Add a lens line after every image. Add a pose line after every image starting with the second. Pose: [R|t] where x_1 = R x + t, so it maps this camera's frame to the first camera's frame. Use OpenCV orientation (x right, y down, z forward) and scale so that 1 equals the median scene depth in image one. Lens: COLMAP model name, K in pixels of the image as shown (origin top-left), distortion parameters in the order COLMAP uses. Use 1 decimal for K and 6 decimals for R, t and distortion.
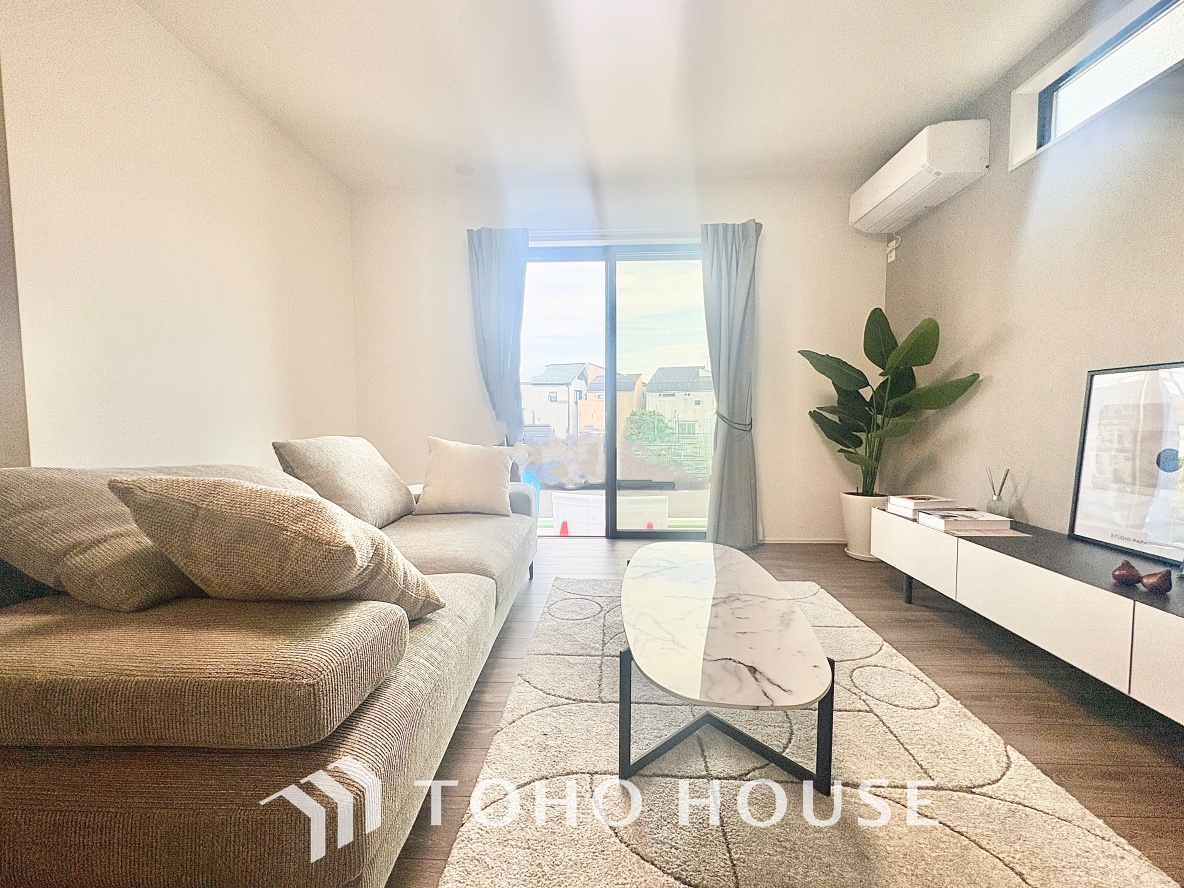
lens RADIAL K [[472.3, 0, 588.1], [0, 472.3, 440.5], [0, 0, 1]] dist [0.000083, 0.000389]
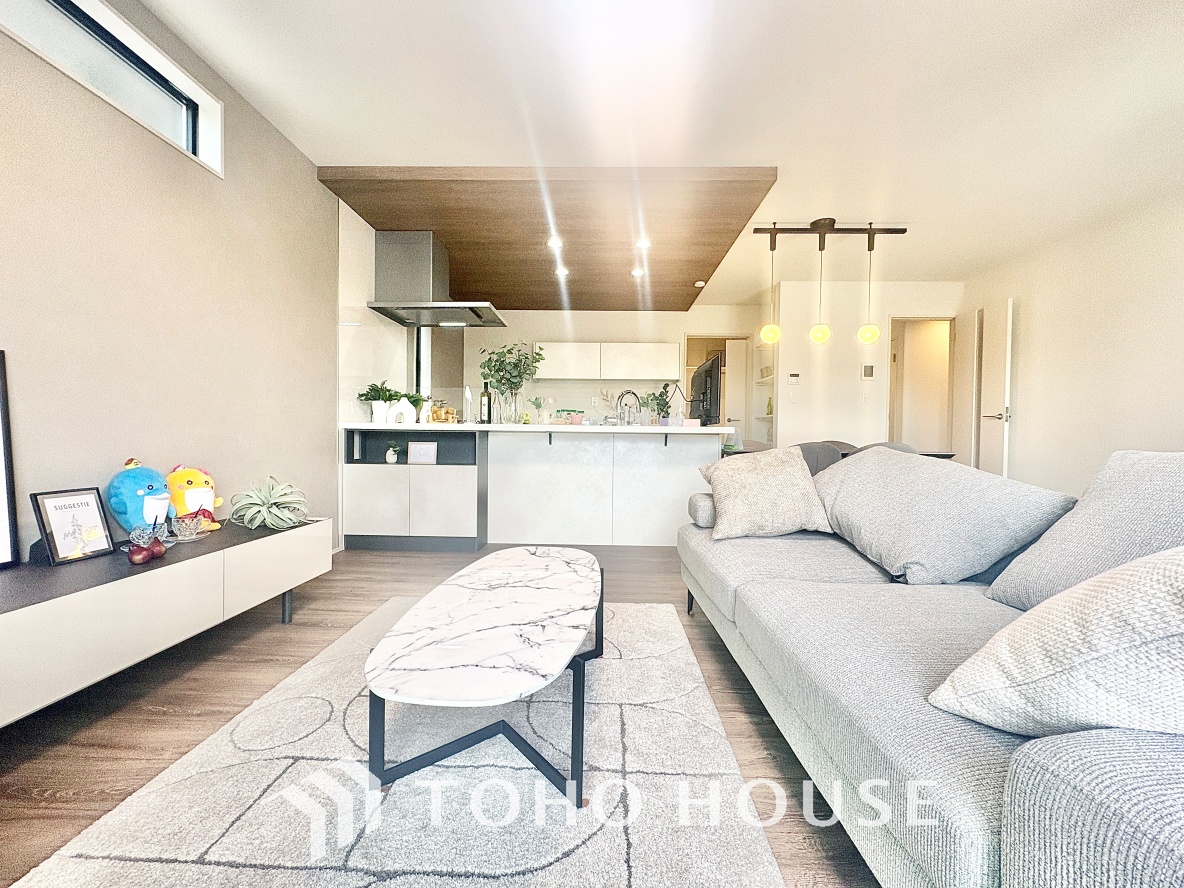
lens RADIAL K [[472.3, 0, 592.9], [0, 472.3, 444.7], [0, 0, 1]] dist [0.000083, 0.000389]
pose [[-0.999627, -0.010050, -0.025377, 0.076738], [-0.011891, 0.997228, 0.073443, -0.039404], [0.024568, 0.073718, -0.996976, 1.317695]]
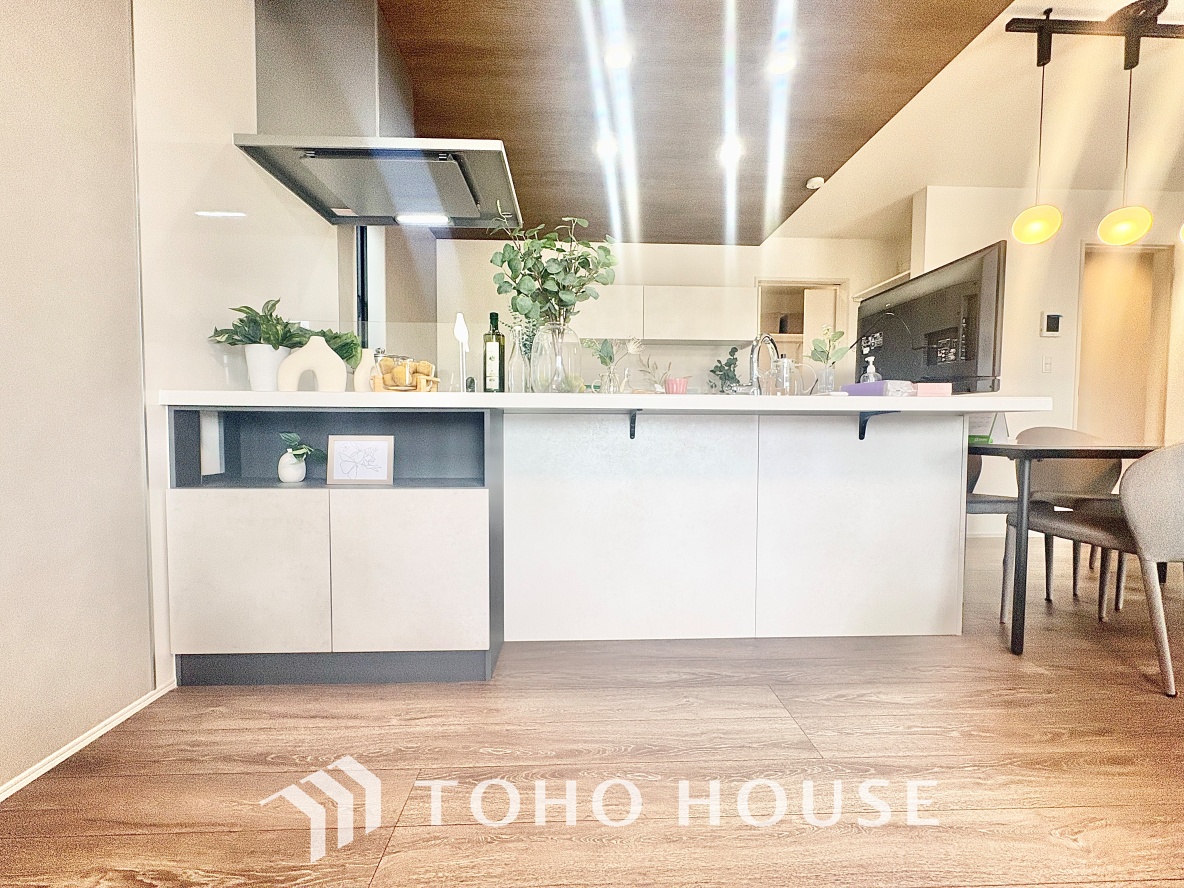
lens RADIAL K [[472.3, 0, 593.7], [0, 472.3, 442.5], [0, 0, 1]] dist [0.000083, 0.000389]
pose [[-0.995915, 0.000108, -0.090296, 0.322255], [-0.008030, 0.995932, 0.089752, 0.018989], [0.089939, 0.090111, -0.991862, 0.462560]]
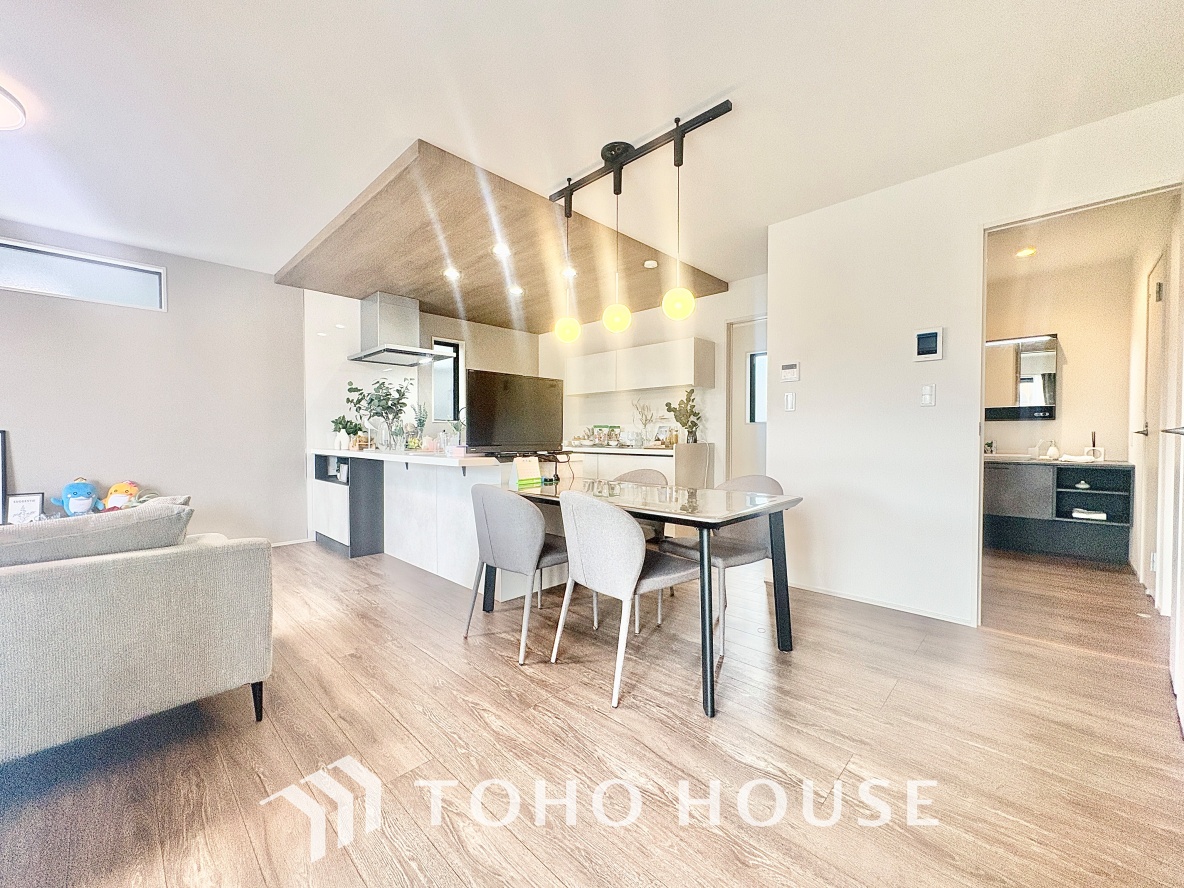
lens RADIAL K [[472.3, 0, 590.9], [0, 472.3, 442.3], [0, 0, 1]] dist [0.000083, 0.000389]
pose [[-0.750394, -0.008556, 0.660936, -1.488469], [0.036289, 0.997875, 0.054120, -0.088397], [-0.659994, 0.064596, -0.748488, 0.526984]]
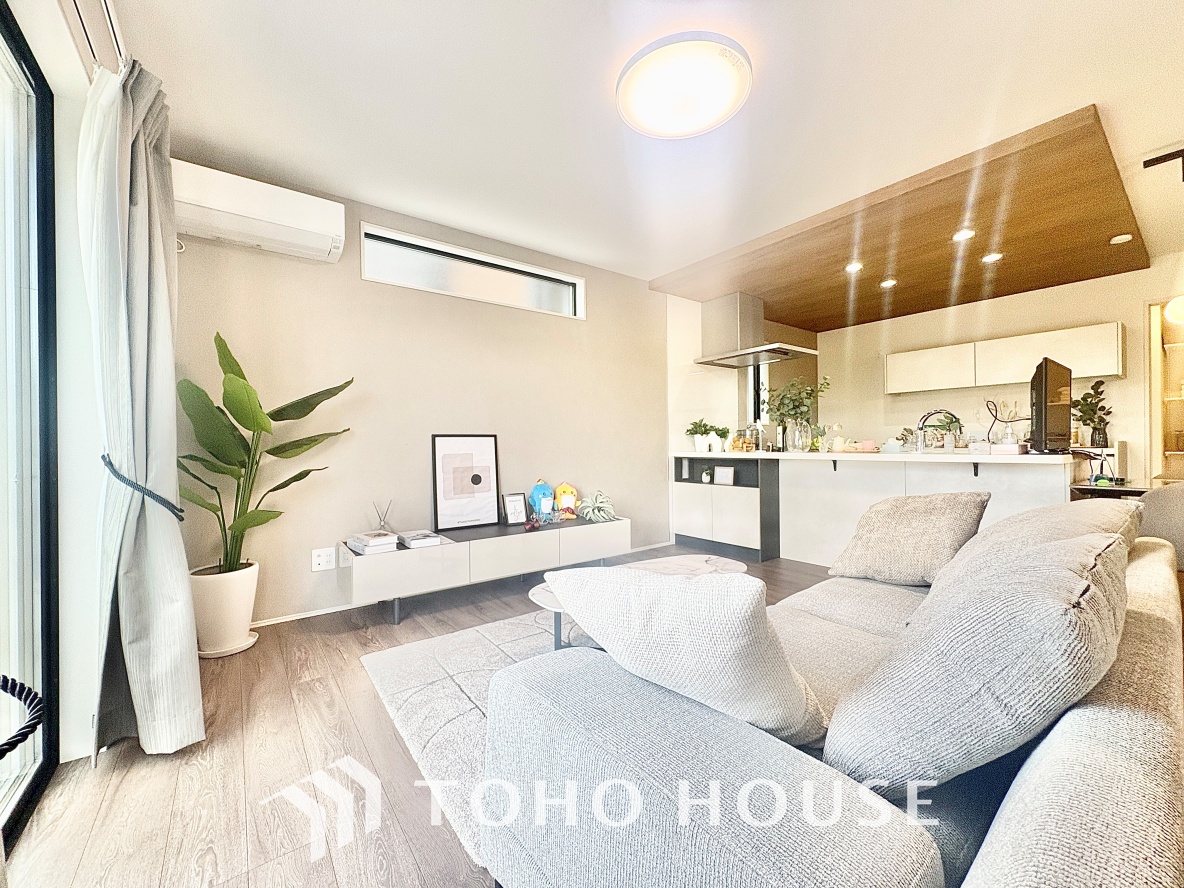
lens RADIAL K [[472.3, 0, 590.7], [0, 472.3, 441.2], [0, 0, 1]] dist [0.000083, 0.000389]
pose [[-0.641978, 0.013780, 0.766599, -0.552056], [0.054435, 0.998135, 0.027643, -0.117778], [-0.764788, 0.059476, -0.641531, 1.415468]]
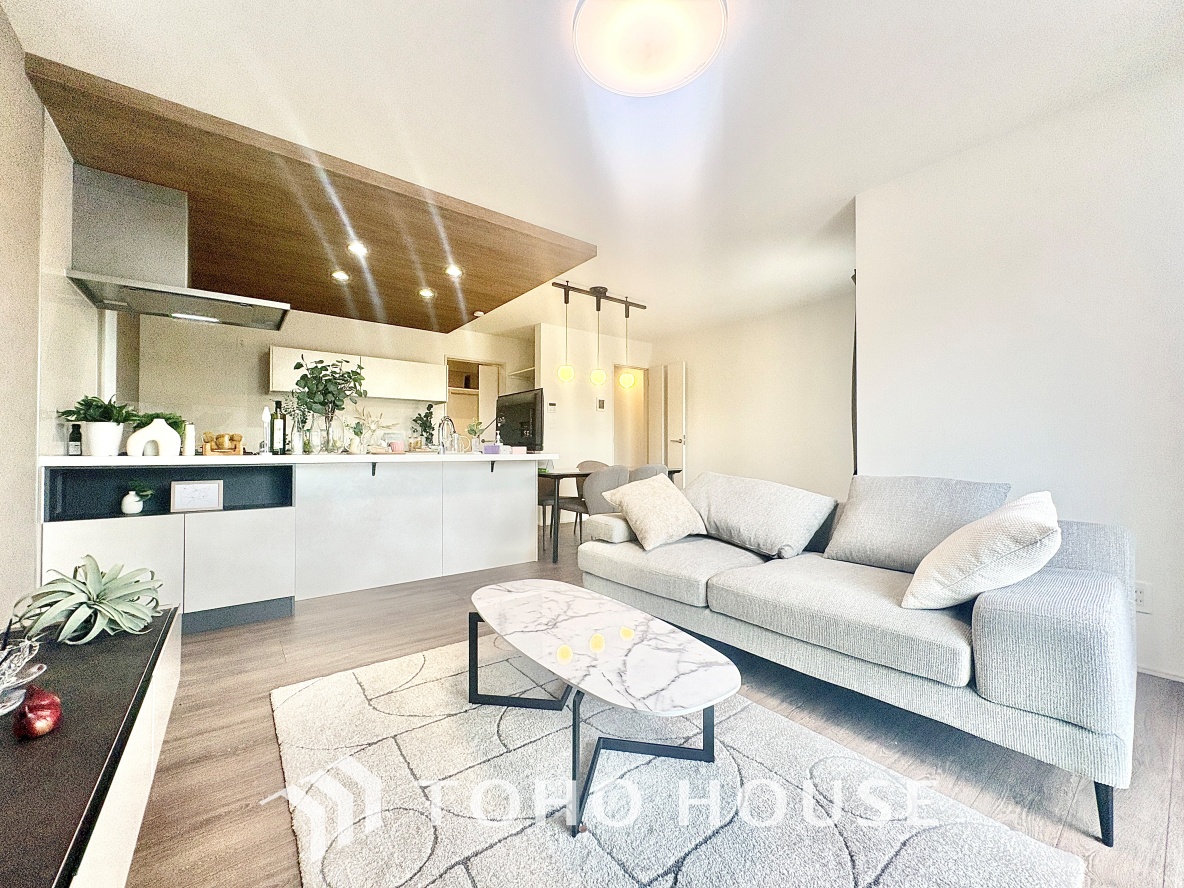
lens RADIAL K [[472.3, 0, 592.7], [0, 472.3, 445.4], [0, 0, 1]] dist [0.000083, 0.000389]
pose [[-0.760442, -0.004583, -0.649389, 0.621530], [-0.033683, 0.998907, 0.032393, -0.082042], [0.648531, 0.046506, -0.759766, 1.226958]]
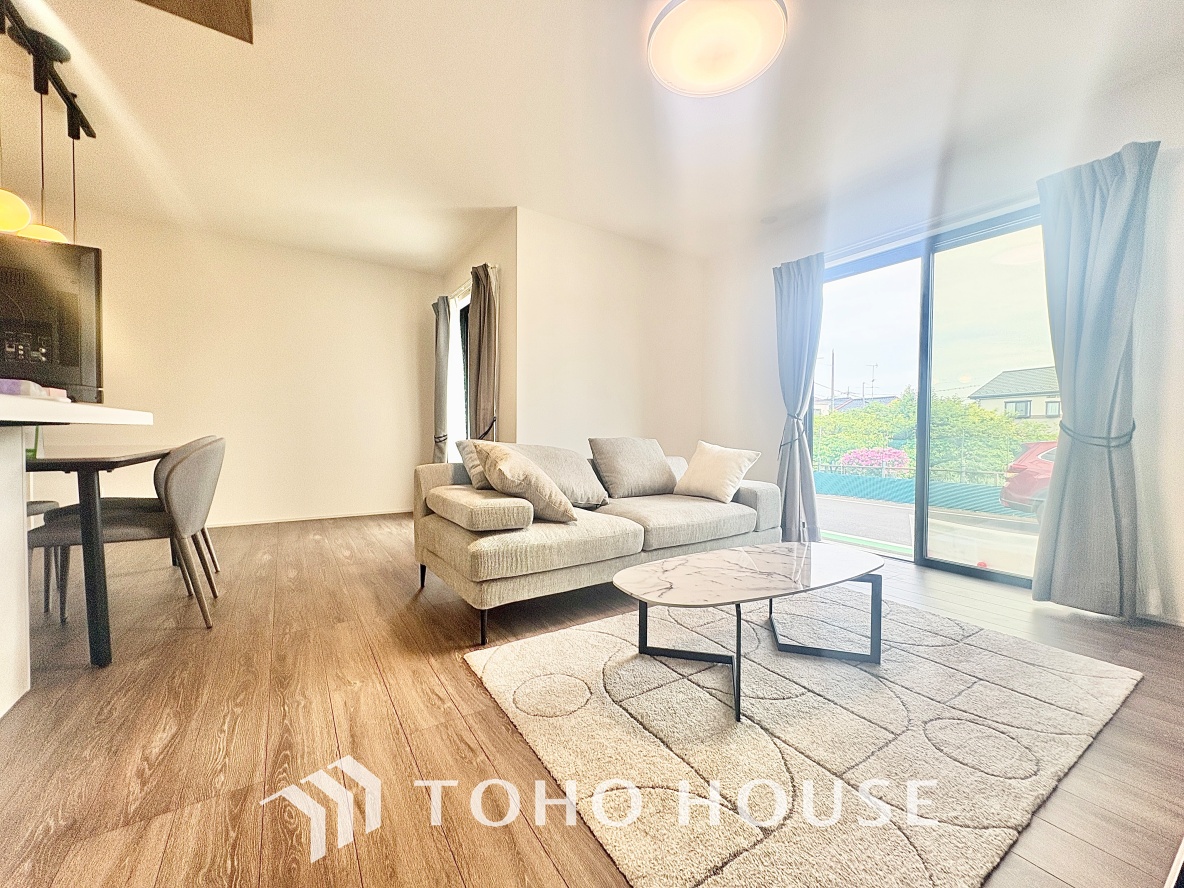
lens RADIAL K [[472.3, 0, 594.2], [0, 472.3, 440.4], [0, 0, 1]] dist [0.000083, 0.000389]
pose [[0.588071, 0.023067, -0.808481, 0.648876], [-0.053573, 0.998509, -0.010479, 0.024082], [0.807033, 0.049475, 0.588429, -0.037747]]
